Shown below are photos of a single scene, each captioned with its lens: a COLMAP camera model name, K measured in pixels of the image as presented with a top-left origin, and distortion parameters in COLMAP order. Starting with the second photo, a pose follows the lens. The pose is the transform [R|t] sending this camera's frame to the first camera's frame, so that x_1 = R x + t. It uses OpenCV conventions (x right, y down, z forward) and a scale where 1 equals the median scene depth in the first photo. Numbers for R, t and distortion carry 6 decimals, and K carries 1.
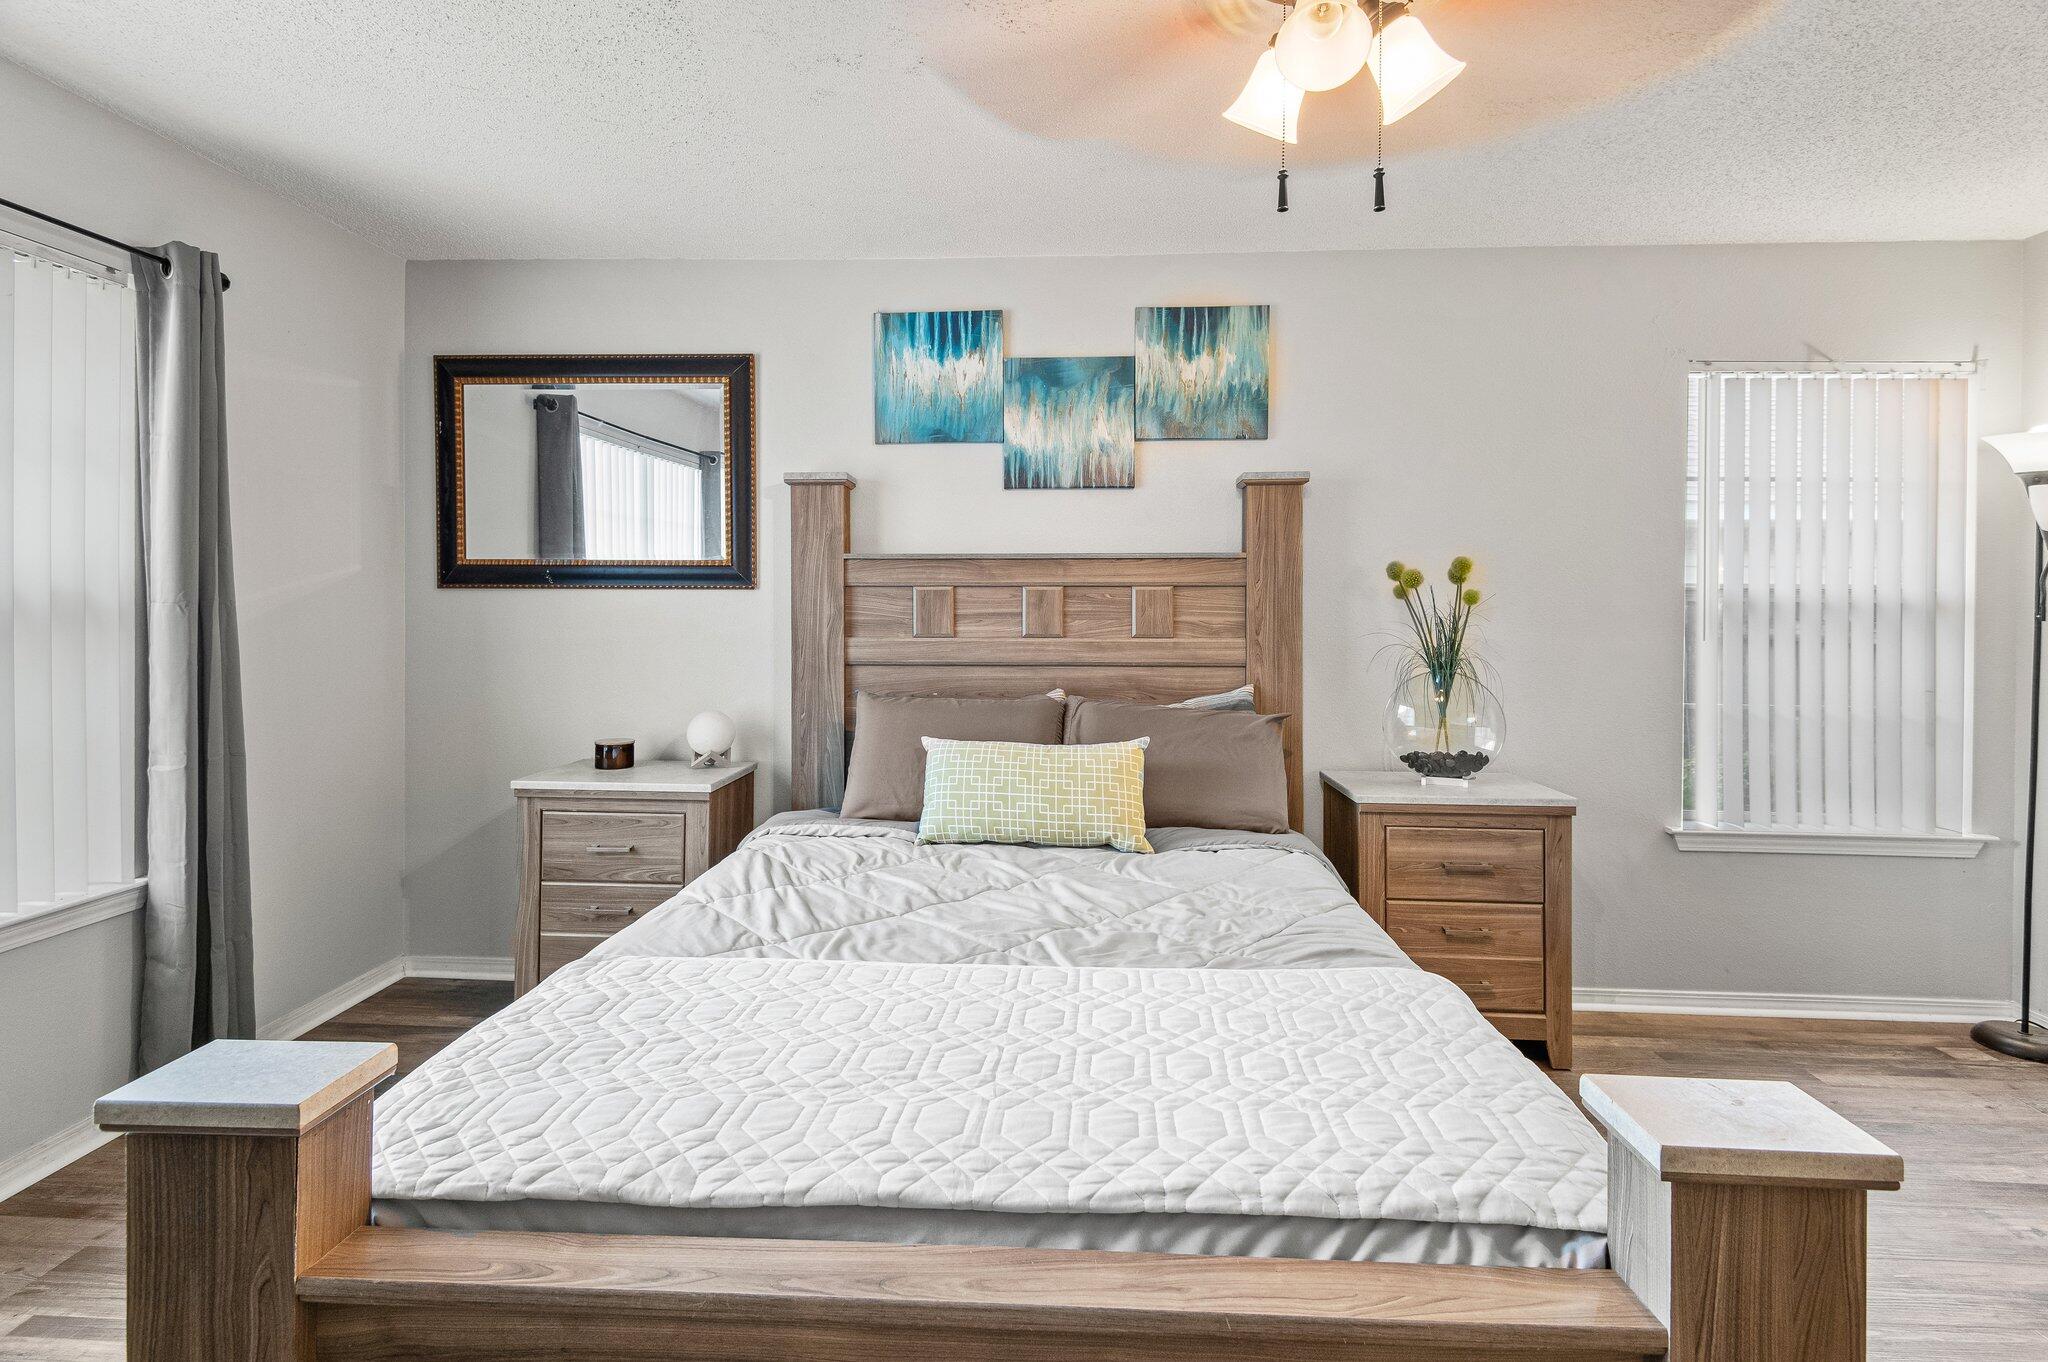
lens RADIAL K [[961.4, 0, 1018.4], [0, 961.4, 623.3], [0, 0, 1]] dist [0.043345, -0.024013]
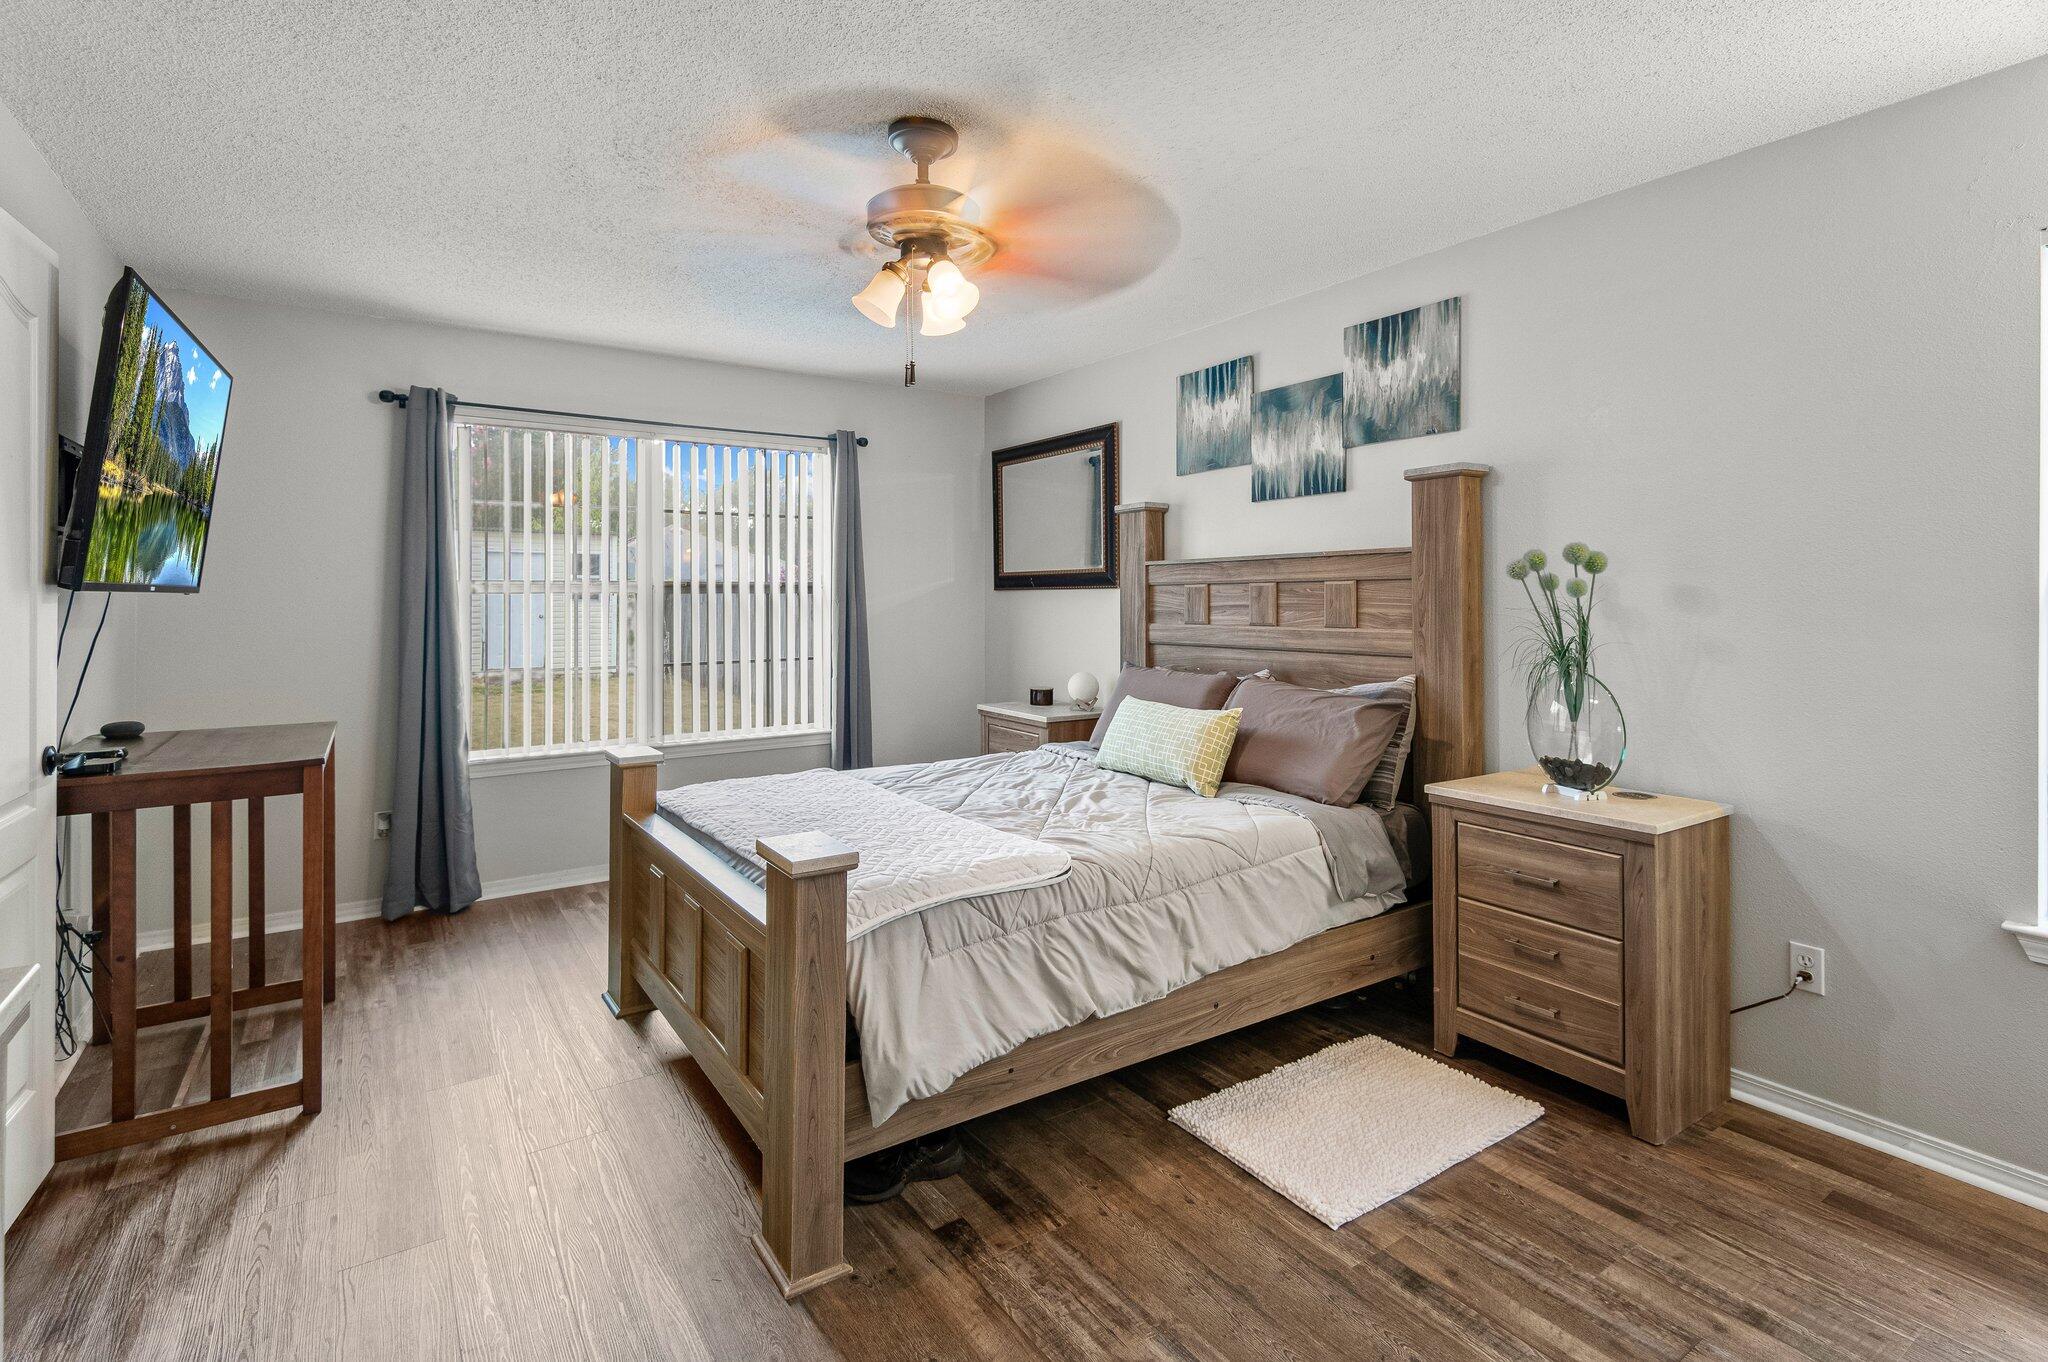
lens RADIAL K [[958.3, 0, 1033.5], [0, 958.3, 618.8], [0, 0, 1]] dist [0.022482, -0.014541]
pose [[0.609950, 0.011823, -0.792351, 0.790469], [-0.014911, 0.999883, 0.003441, 0.006154], [0.792299, 0.009716, 0.610055, 0.053370]]
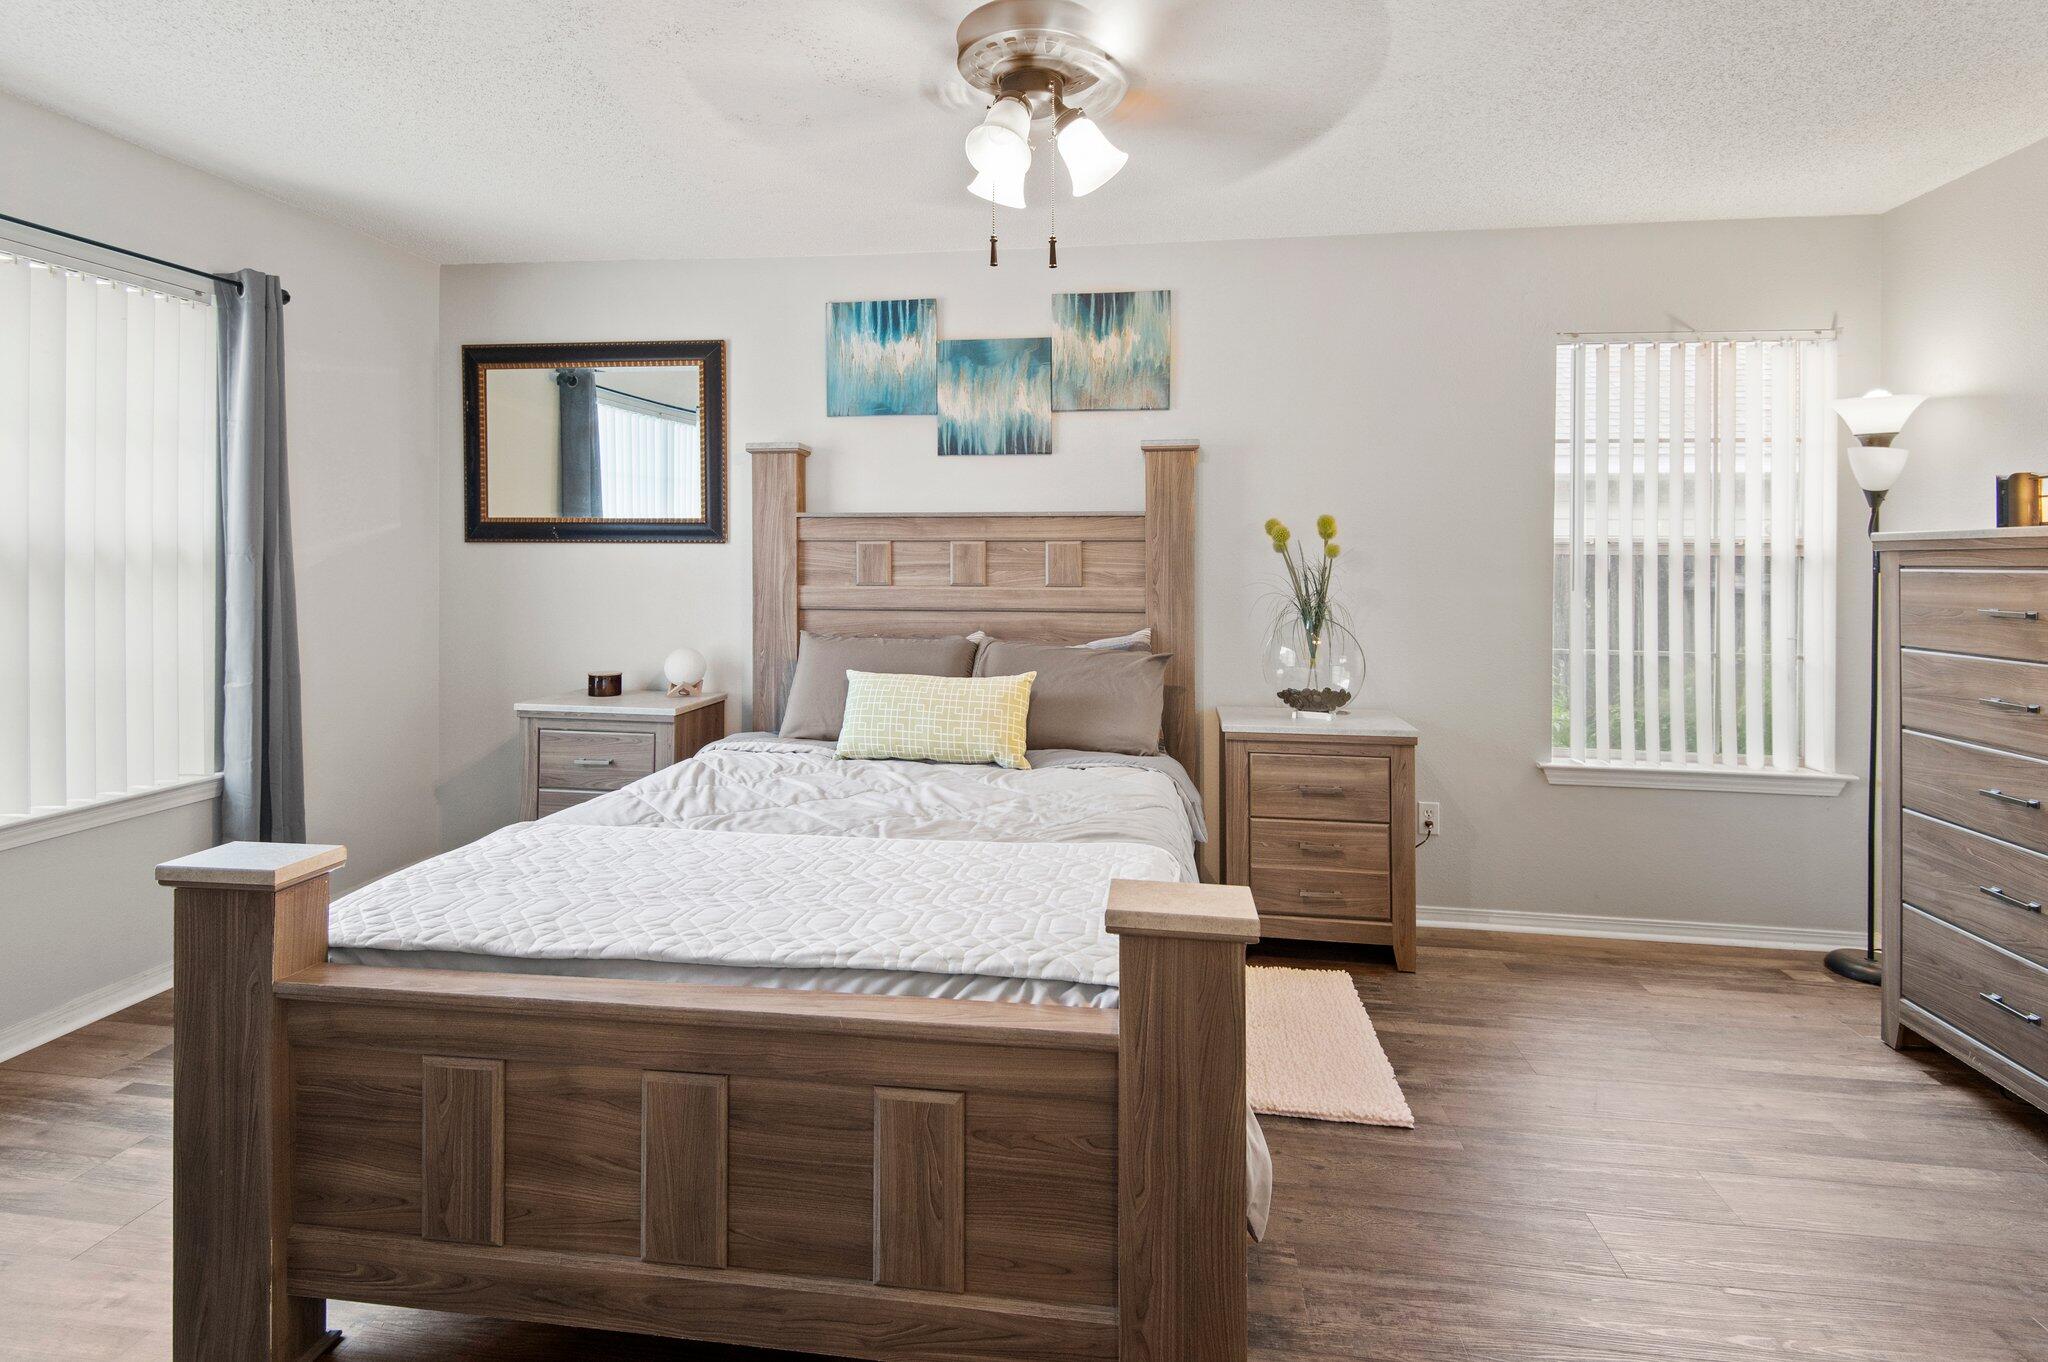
lens RADIAL K [[988.5, 0, 1021.7], [0, 988.5, 575.6], [0, 0, 1]] dist [0.052299, -0.032881]
pose [[0.996653, 0.002697, -0.081706, 0.184498], [-0.002727, 0.999996, -0.000256, 0.002596], [0.081705, 0.000478, 0.996656, -0.162002]]
